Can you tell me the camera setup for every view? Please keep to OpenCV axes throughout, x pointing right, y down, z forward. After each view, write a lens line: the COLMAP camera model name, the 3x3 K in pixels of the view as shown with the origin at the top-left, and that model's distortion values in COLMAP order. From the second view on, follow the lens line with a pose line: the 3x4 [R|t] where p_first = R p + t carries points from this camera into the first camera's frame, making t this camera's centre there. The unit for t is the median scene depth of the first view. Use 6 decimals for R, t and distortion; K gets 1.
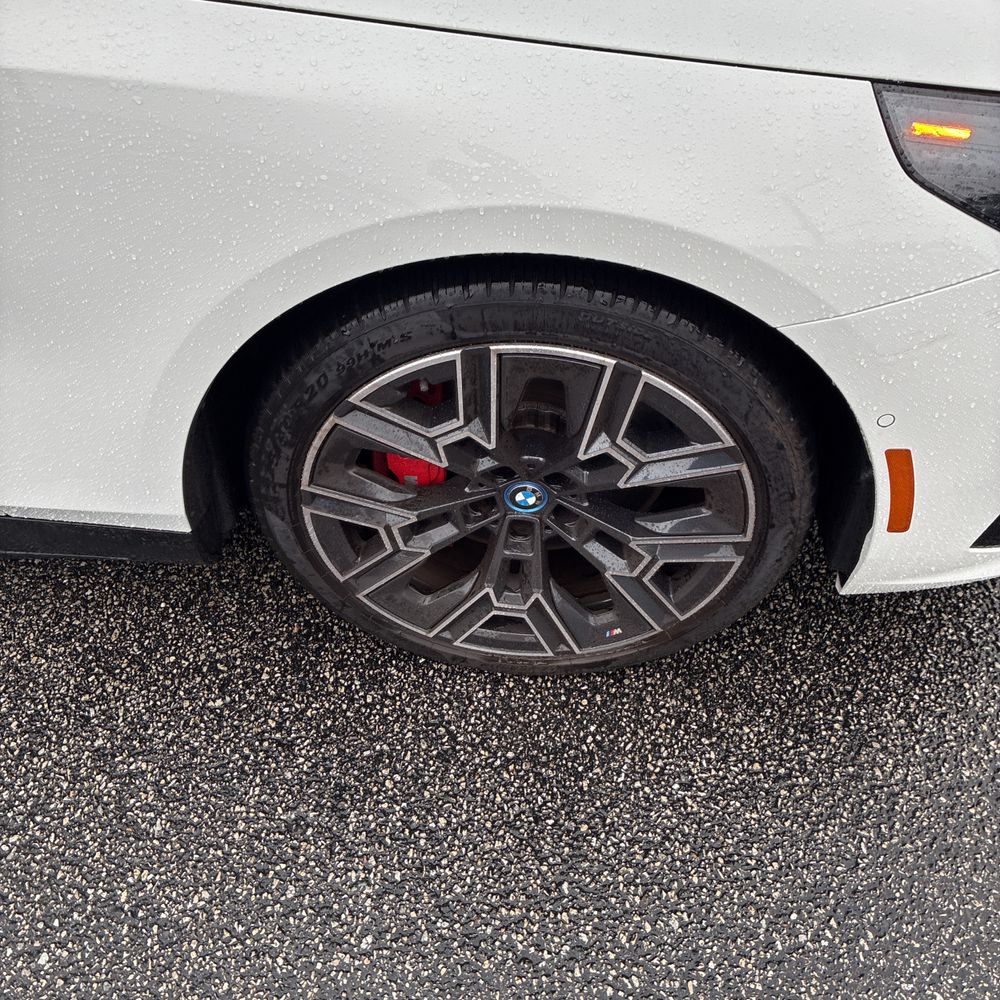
lens RADIAL K [[1011.6, 0, 482.8], [0, 1011.6, 484.3], [0, 0, 1]] dist [0.024137, 0.000000]
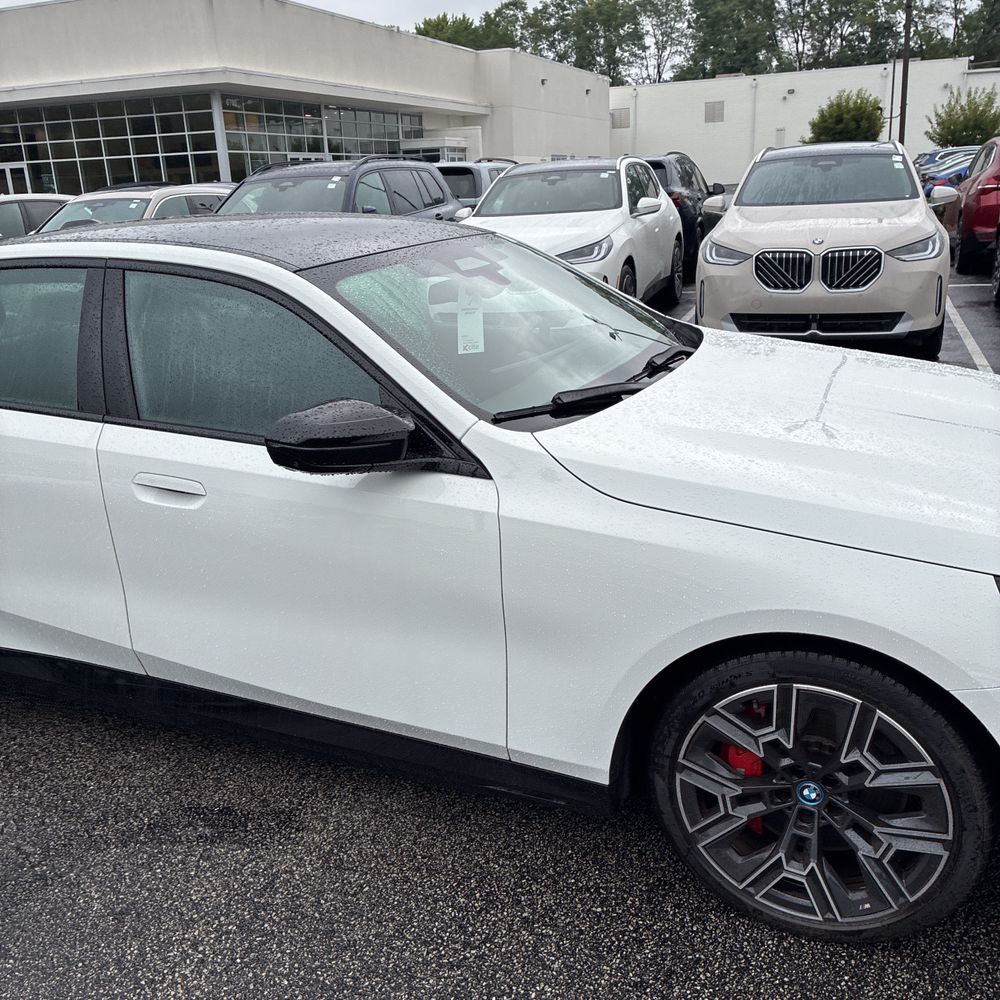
lens RADIAL K [[1011.6, 0, 506.1], [0, 1011.6, 501.2], [0, 0, 1]] dist [0.024137, 0.000000]
pose [[0.944086, 0.080453, -0.319731, 0.067197], [-0.217761, 0.880301, -0.421487, 0.406985], [0.247550, 0.467545, 0.848599, -0.781032]]
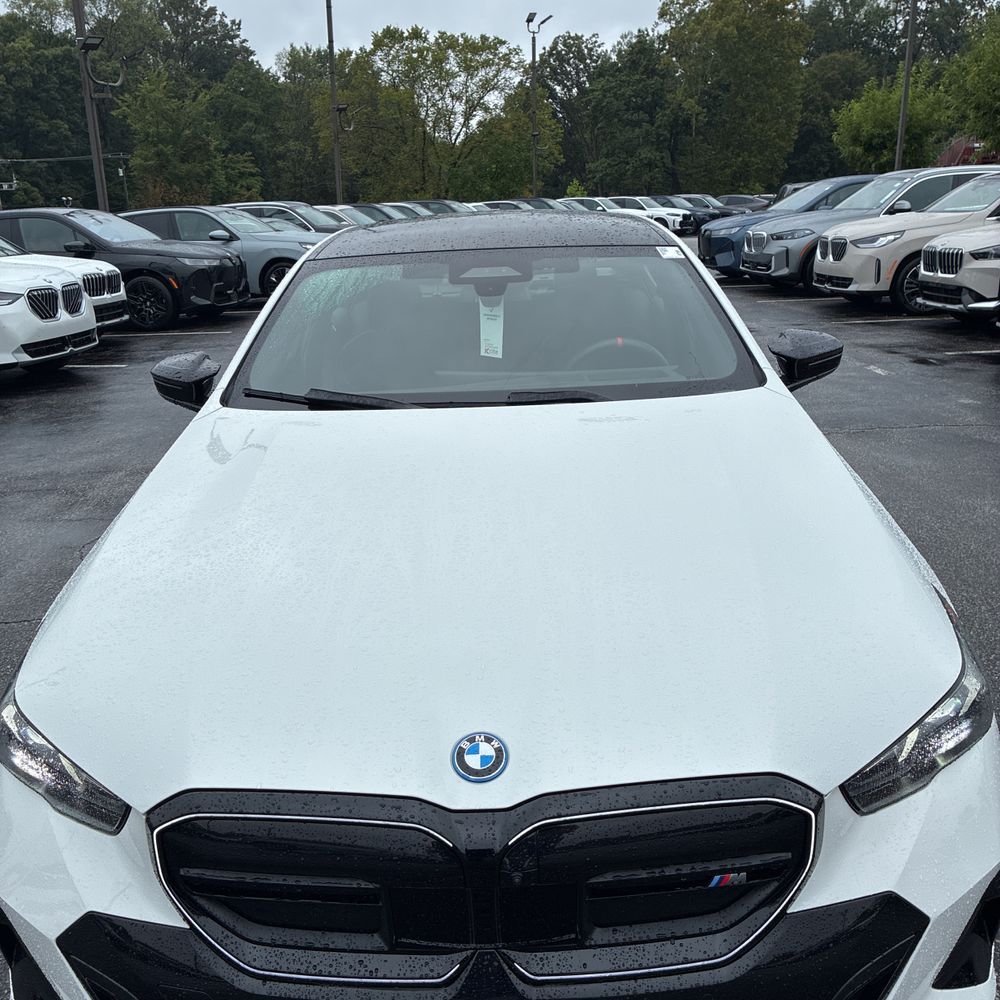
lens RADIAL K [[1011.6, 0, 499.8], [0, 1011.6, 497.4], [0, 0, 1]] dist [0.024137, 0.000000]
pose [[0.073266, 0.310952, -0.947597, 1.752399], [-0.694737, 0.697600, 0.175201, -1.157478], [0.715523, 0.645495, 0.267140, 0.685537]]
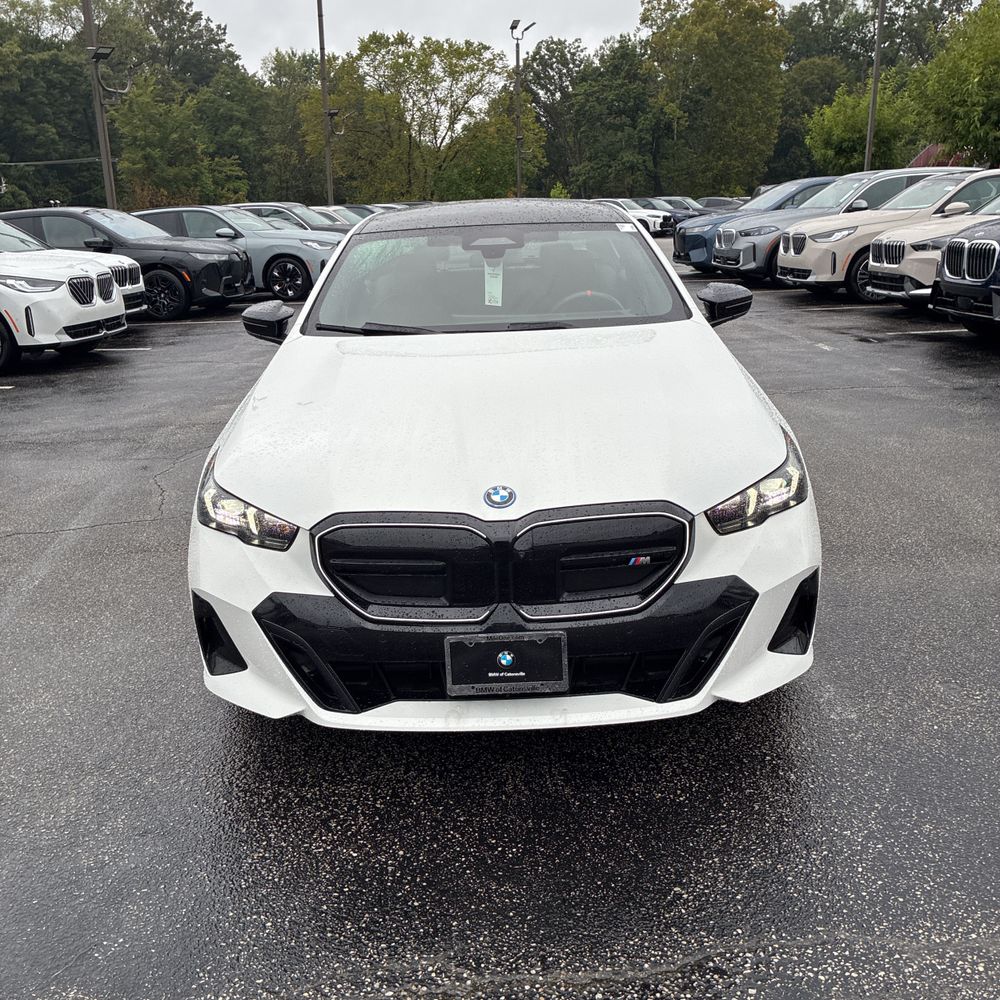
lens RADIAL K [[1011.6, 0, 493.0], [0, 1011.6, 499.0], [0, 0, 1]] dist [0.024137, 0.000000]
pose [[0.082156, 0.309051, -0.947490, 2.685674], [-0.693958, 0.700097, 0.168184, -1.057931], [0.715313, 0.643701, 0.271986, 0.610742]]
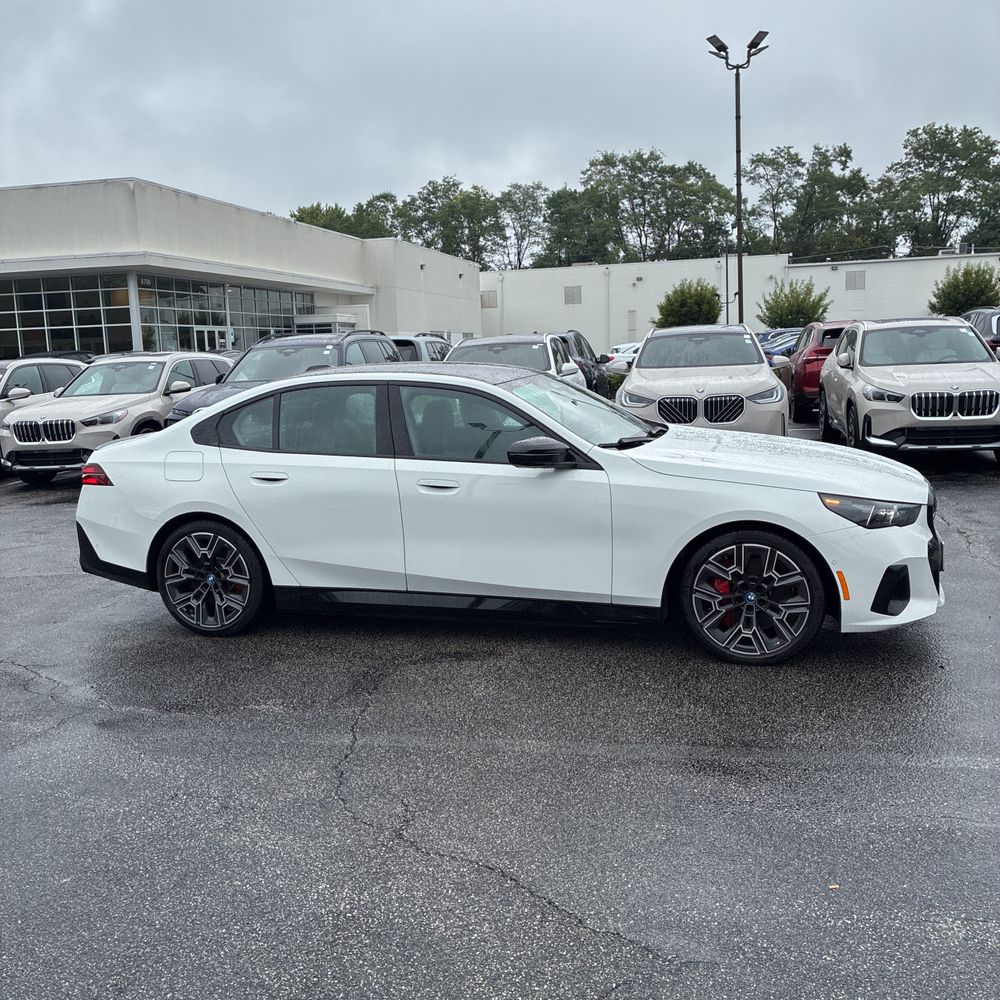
lens RADIAL K [[1011.6, 0, 496.3], [0, 1011.6, 505.3], [0, 0, 1]] dist [0.024137, 0.000000]
pose [[0.977559, 0.018515, -0.209847, -0.103578], [-0.139036, 0.805068, -0.576658, 2.119883], [0.158264, 0.592893, 0.789576, -2.452461]]
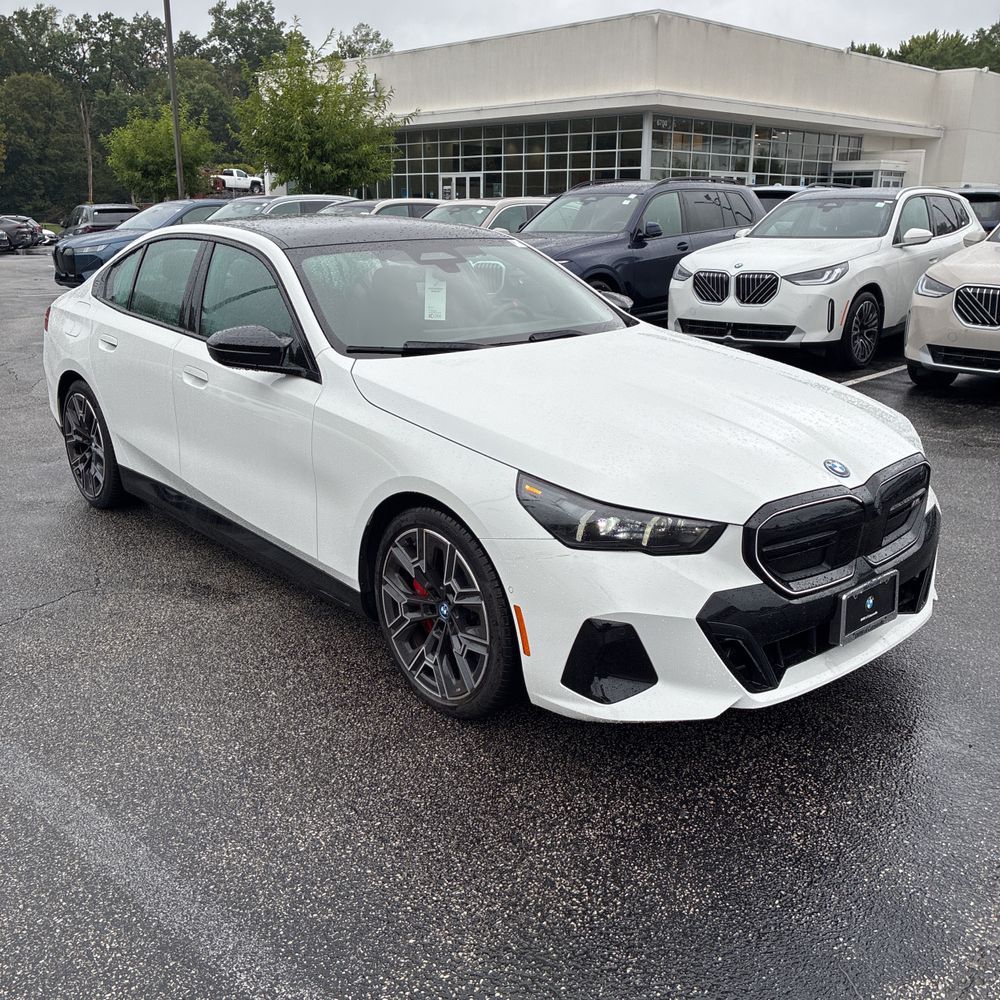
lens RADIAL K [[1011.6, 0, 503.3], [0, 1011.6, 496.7], [0, 0, 1]] dist [0.024137, 0.000000]
pose [[0.718739, 0.216507, -0.660711, 1.762950], [-0.510252, 0.809756, -0.289719, 0.439765], [0.472289, 0.545362, 0.692477, -0.834722]]
